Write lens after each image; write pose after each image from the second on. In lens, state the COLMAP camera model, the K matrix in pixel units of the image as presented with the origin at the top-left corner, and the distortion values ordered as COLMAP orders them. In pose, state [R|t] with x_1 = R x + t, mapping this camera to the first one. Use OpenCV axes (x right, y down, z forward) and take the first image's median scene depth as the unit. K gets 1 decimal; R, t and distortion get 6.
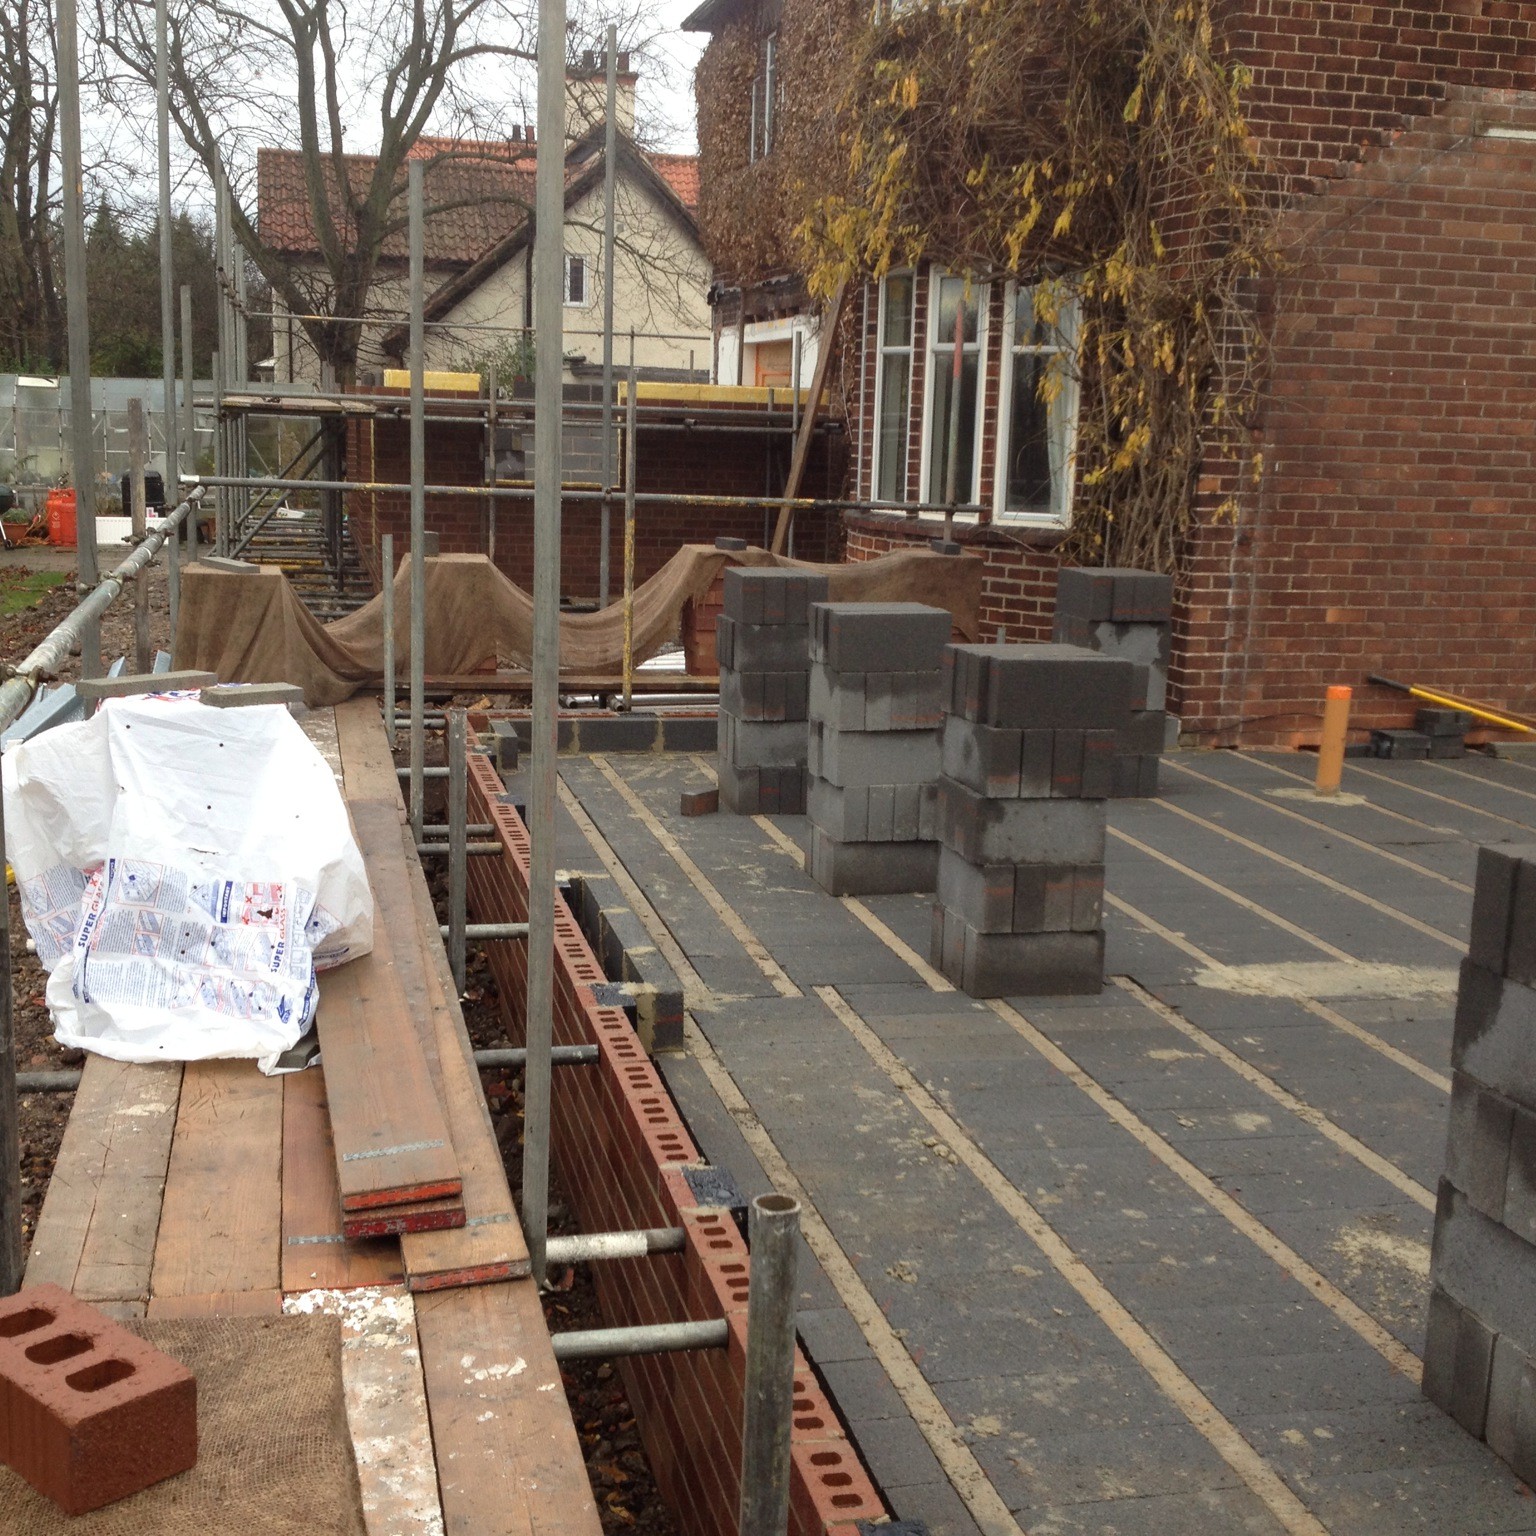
lens RADIAL K [[1919.8, 0, 768.0], [0, 1919.8, 768.0], [0, 0, 1]] dist [-0.011606, -0.016504]
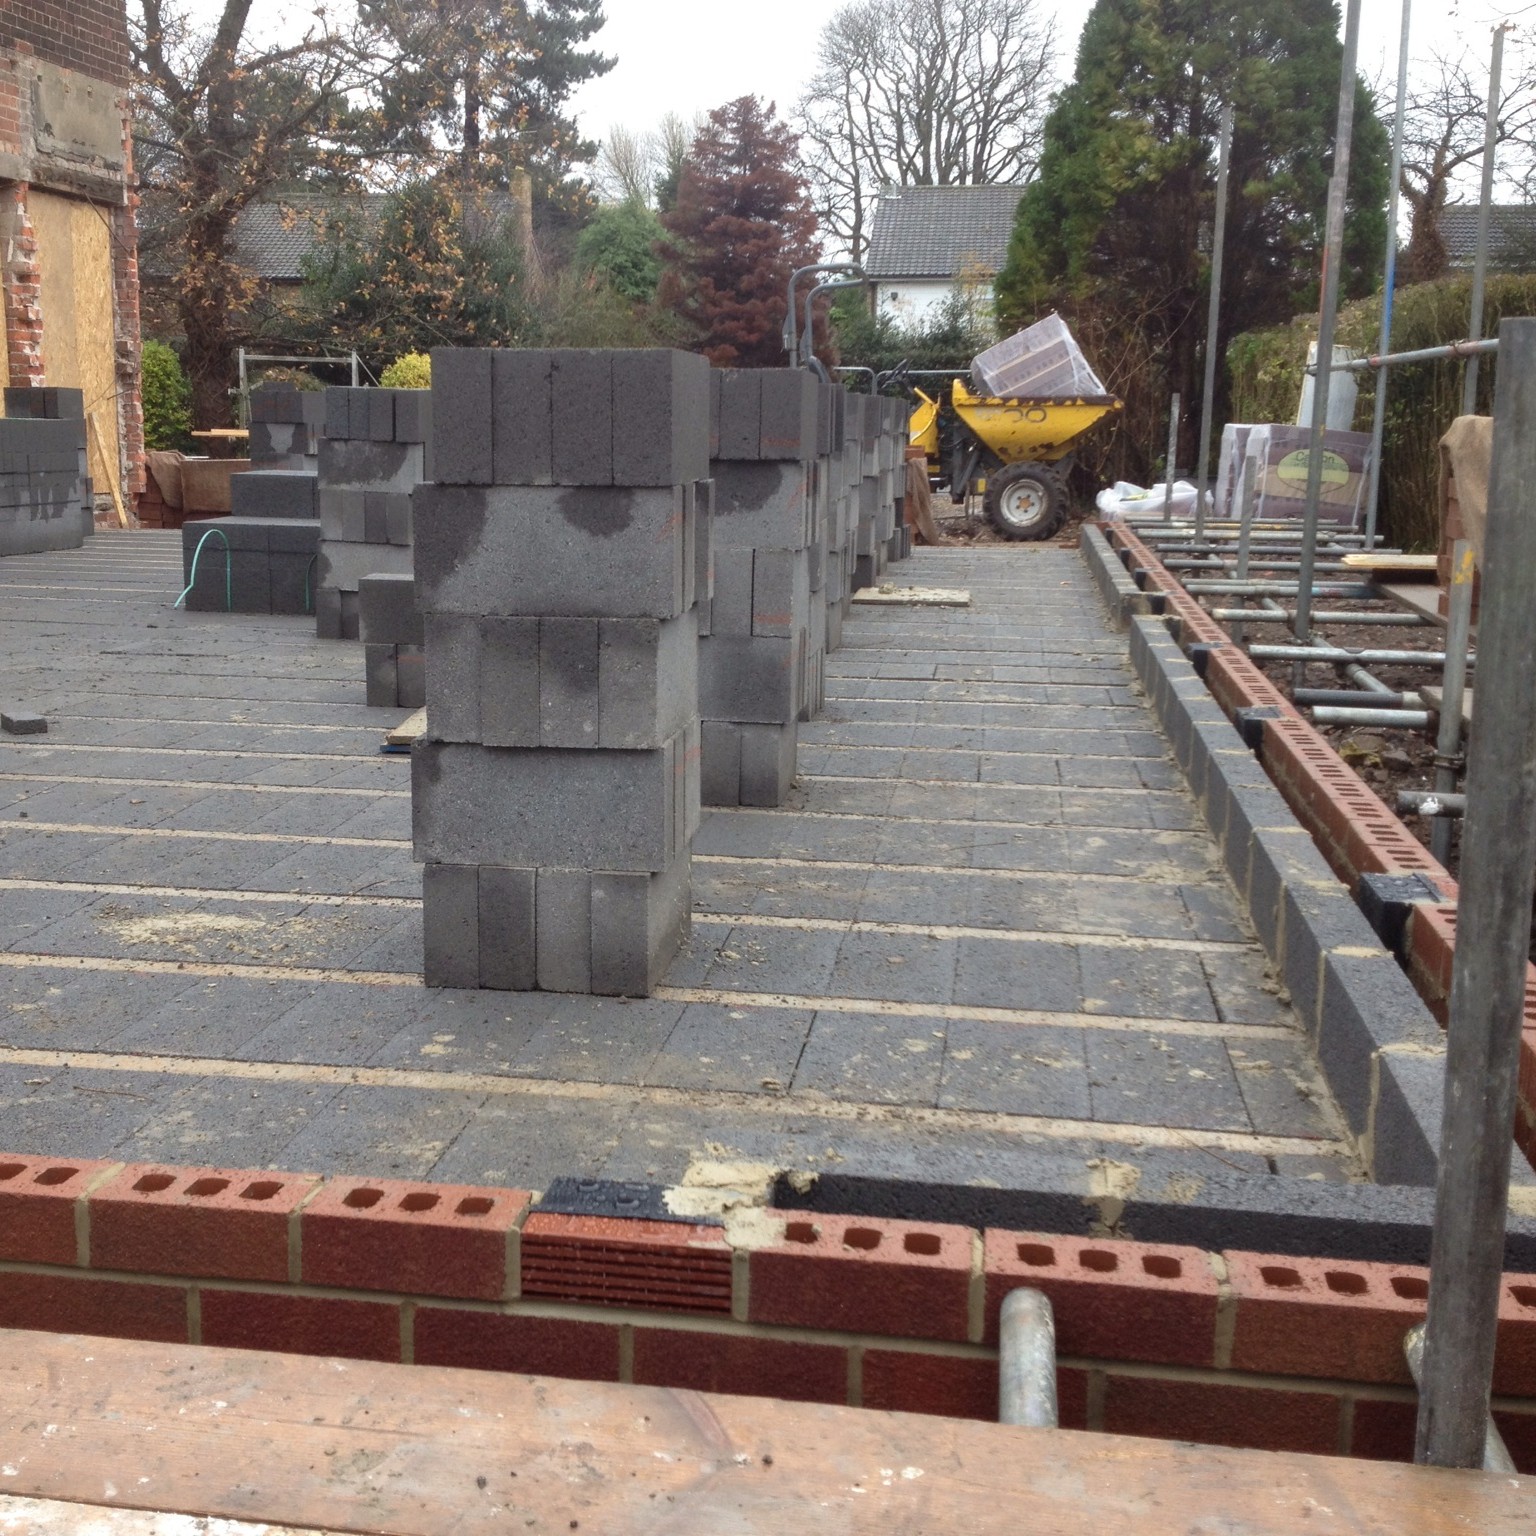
lens RADIAL K [[1919.8, 0, 768.0], [0, 1919.8, 768.0], [0, 0, 1]] dist [-0.011606, -0.016504]
pose [[0.393563, -0.224637, 0.891429, -0.408380], [0.174005, 0.970359, 0.167705, 0.105564], [-0.902680, 0.089111, 0.420985, 0.485173]]
